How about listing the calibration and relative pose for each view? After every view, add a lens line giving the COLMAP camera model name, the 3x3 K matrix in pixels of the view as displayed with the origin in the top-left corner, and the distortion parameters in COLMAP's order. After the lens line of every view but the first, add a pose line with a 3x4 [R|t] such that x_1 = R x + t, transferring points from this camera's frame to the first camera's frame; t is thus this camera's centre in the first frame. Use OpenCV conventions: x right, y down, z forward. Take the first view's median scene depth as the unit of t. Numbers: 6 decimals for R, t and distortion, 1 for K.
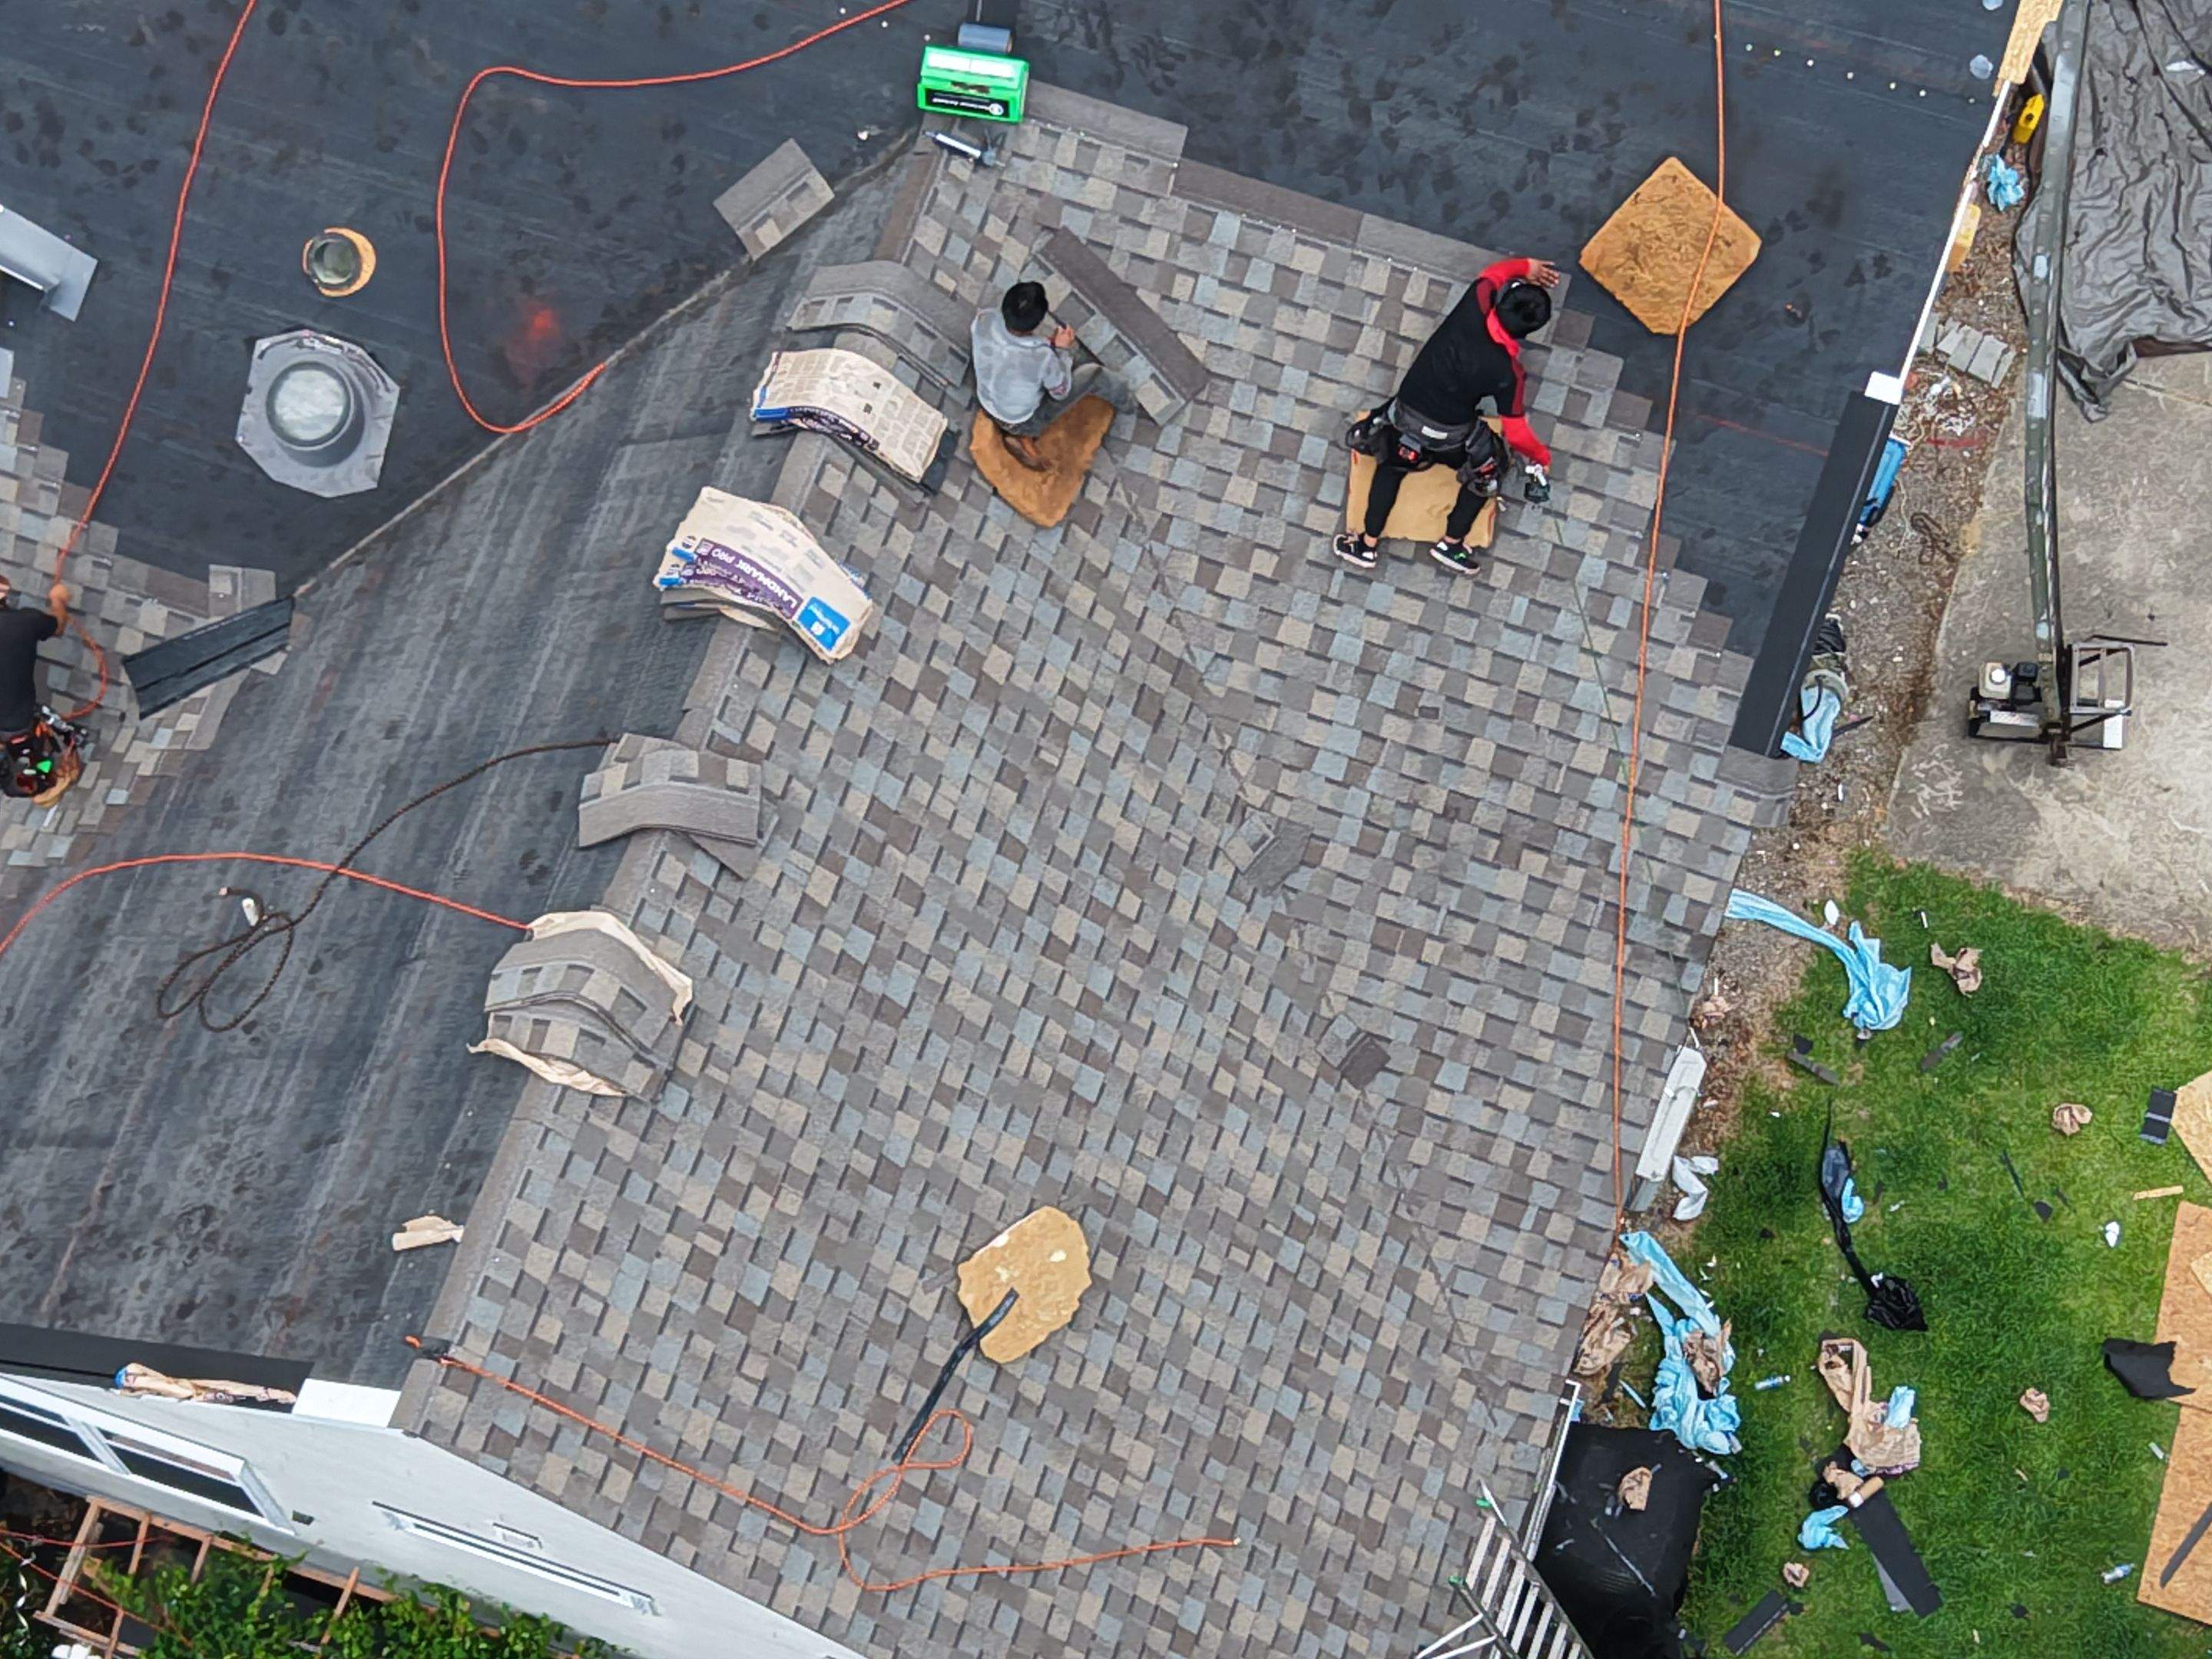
lens RADIAL K [[4242.1, 0, 1091.7], [0, 4242.1, 835.1], [0, 0, 1]] dist [0.275172, -1.176790]
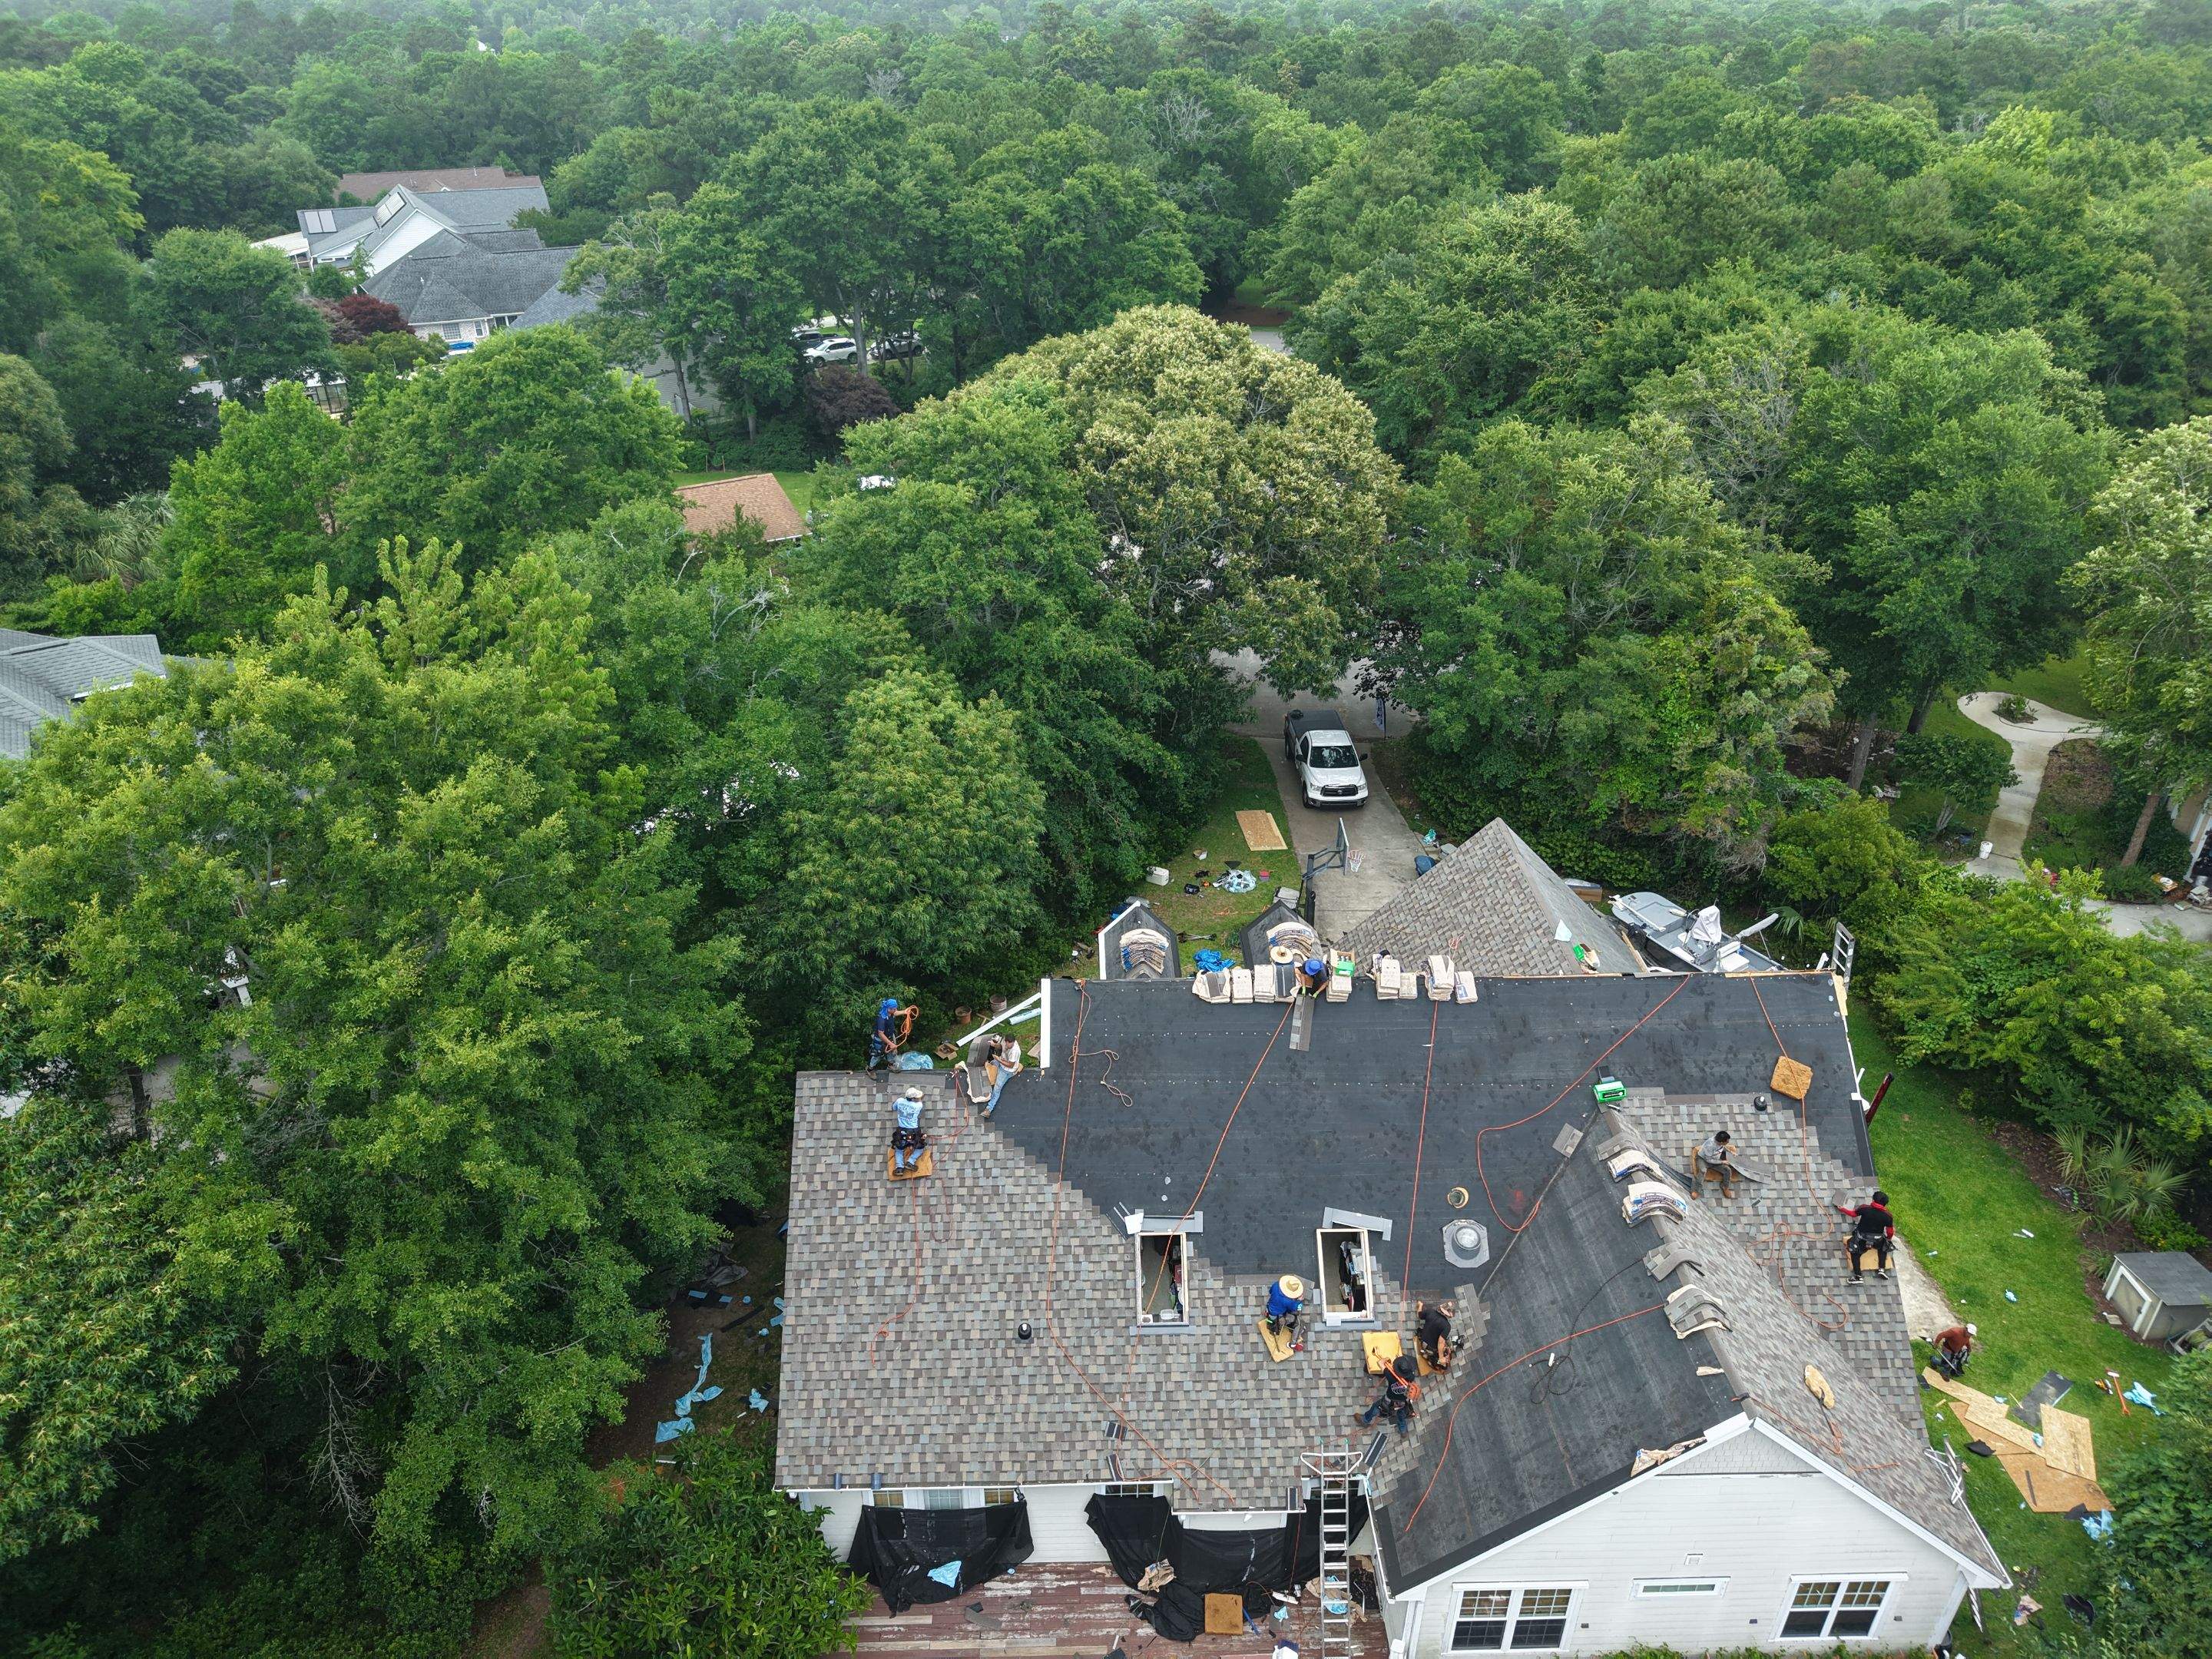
lens RADIAL K [[1482.7, 0, 1101.4], [0, 1482.7, 828.6], [0, 0, 1]] dist [0.014572, -0.009113]
pose [[0.938941, -0.187842, 0.288280, -0.773512], [0.326910, 0.748367, -0.577129, 0.259543], [-0.107330, 0.636131, 0.764079, -0.108928]]
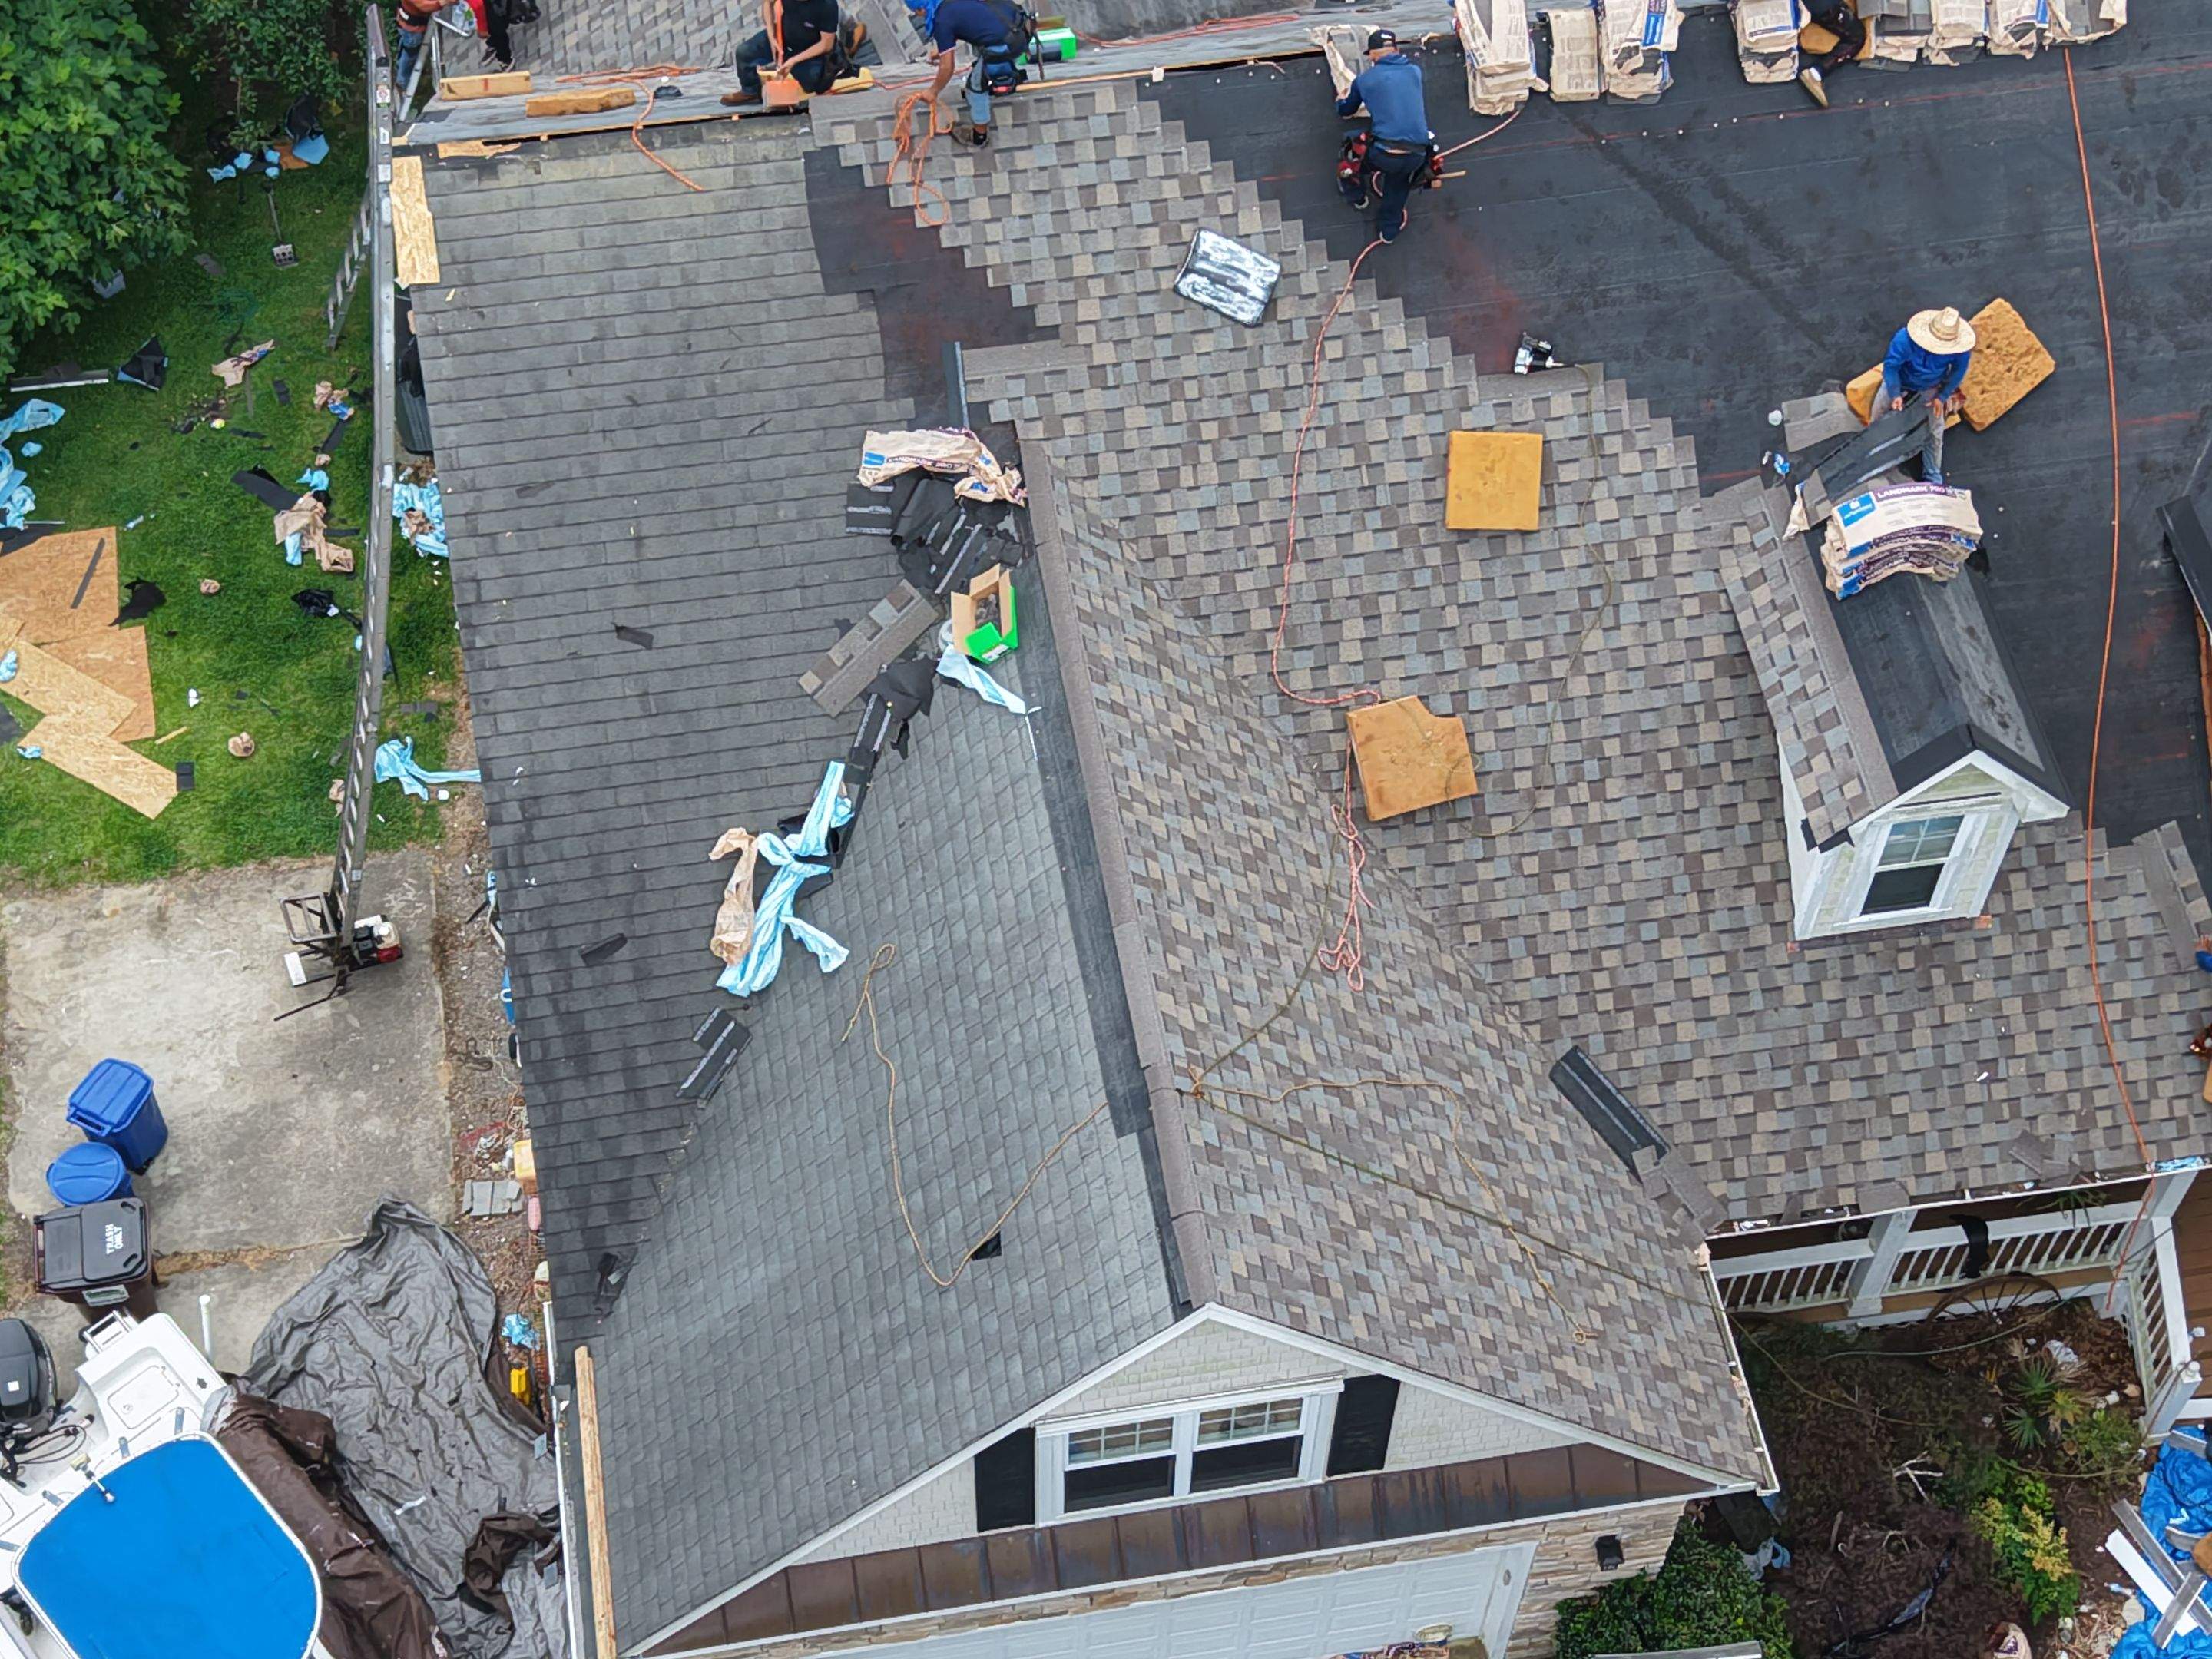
lens RADIAL K [[3395.2, 0, 1050.9], [0, 3395.2, 875.4], [0, 0, 1]] dist [0.101342, -0.505681]
pose [[-0.883500, 0.378739, -0.275653, 0.414577], [-0.442837, -0.483450, 0.755097, -1.228462], [0.152721, 0.789198, 0.594847, 0.495367]]
